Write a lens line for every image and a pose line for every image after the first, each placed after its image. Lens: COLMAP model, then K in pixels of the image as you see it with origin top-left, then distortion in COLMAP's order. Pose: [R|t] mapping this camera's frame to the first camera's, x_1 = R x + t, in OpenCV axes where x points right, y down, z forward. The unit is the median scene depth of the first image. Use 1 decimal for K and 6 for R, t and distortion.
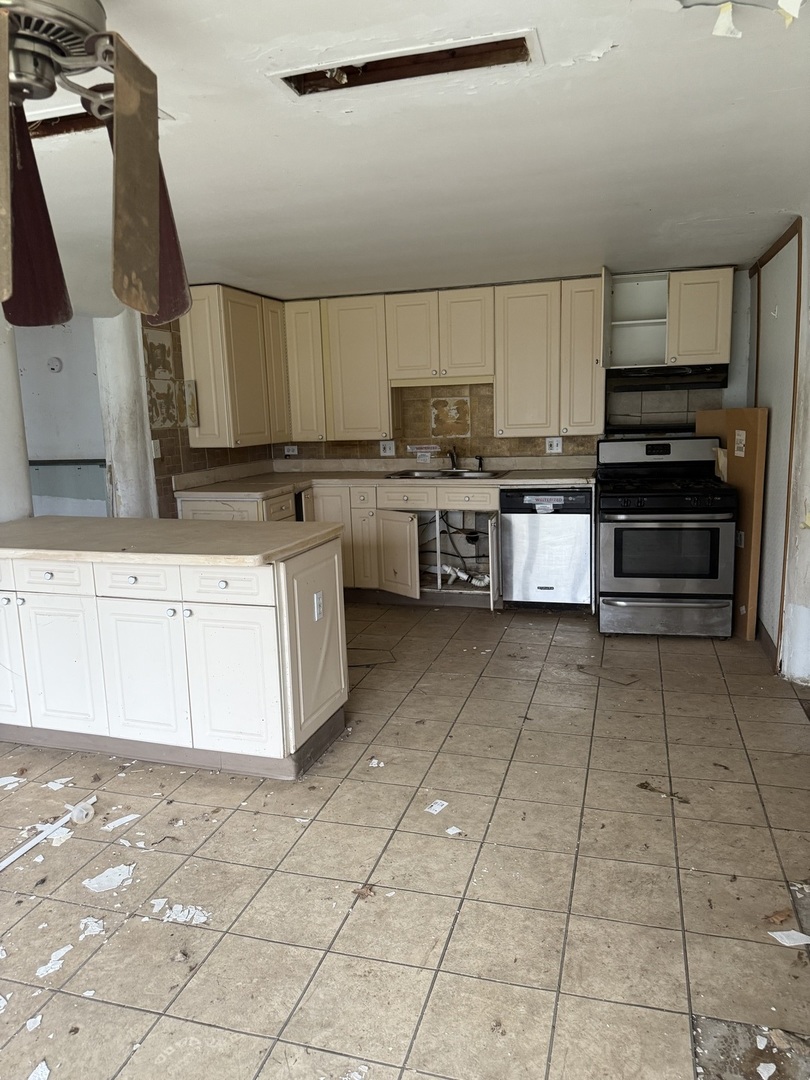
lens RADIAL K [[767.7, 0, 403.7], [0, 767.7, 537.4], [0, 0, 1]] dist [0.023308, -0.004725]
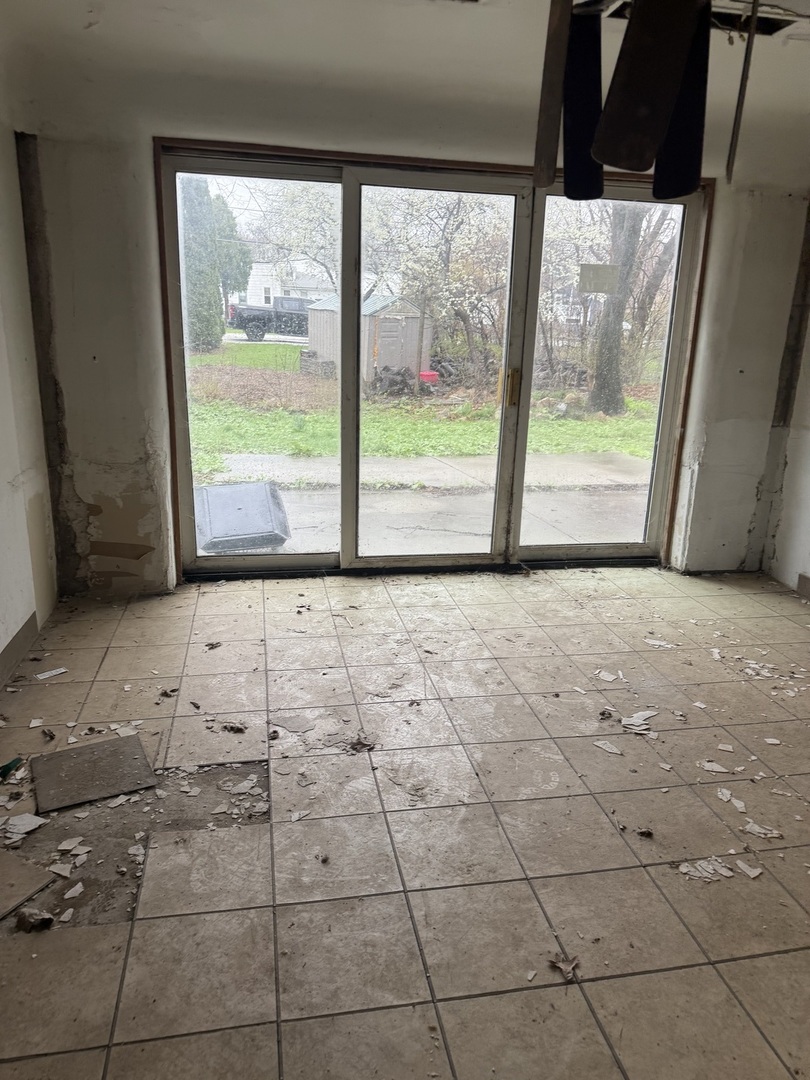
lens RADIAL K [[767.7, 0, 406.6], [0, 767.7, 540.2], [0, 0, 1]] dist [0.023308, -0.004725]
pose [[-0.883409, 0.131970, -0.449636, 0.152250], [-0.085625, 0.897910, 0.431771, -0.080119], [0.460714, 0.419930, -0.781922, 0.587906]]
